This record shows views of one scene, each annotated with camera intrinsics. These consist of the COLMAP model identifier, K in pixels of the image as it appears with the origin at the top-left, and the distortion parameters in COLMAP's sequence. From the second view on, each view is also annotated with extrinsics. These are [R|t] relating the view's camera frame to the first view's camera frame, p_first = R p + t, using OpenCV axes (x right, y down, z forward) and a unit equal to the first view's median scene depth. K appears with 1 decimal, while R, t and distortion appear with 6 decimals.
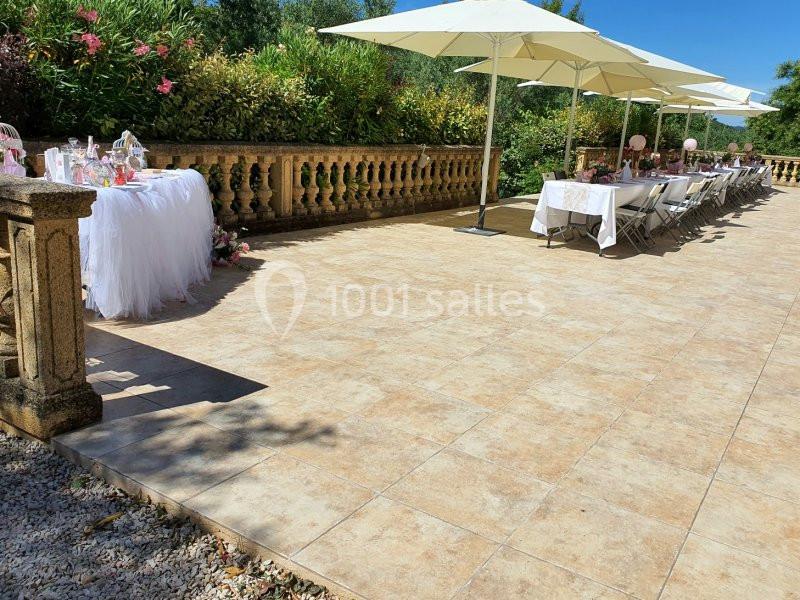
lens RADIAL K [[693.1, 0, 400.3], [0, 693.1, 300.2], [0, 0, 1]] dist [0.000509, -0.000151]
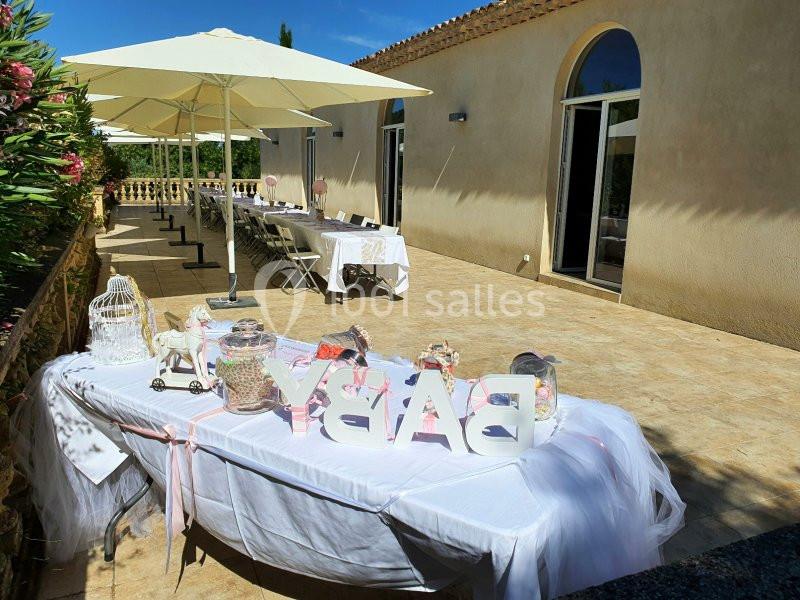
lens RADIAL K [[618.9, 0, 400.3], [0, 618.9, 300.0], [0, 0, 1]] dist [-0.001642, -0.000632]
pose [[0.543136, -0.226166, 0.808611, -0.767864], [0.224373, 0.967113, 0.119790, -0.287713], [-0.809111, 0.116368, 0.576020, 0.761174]]
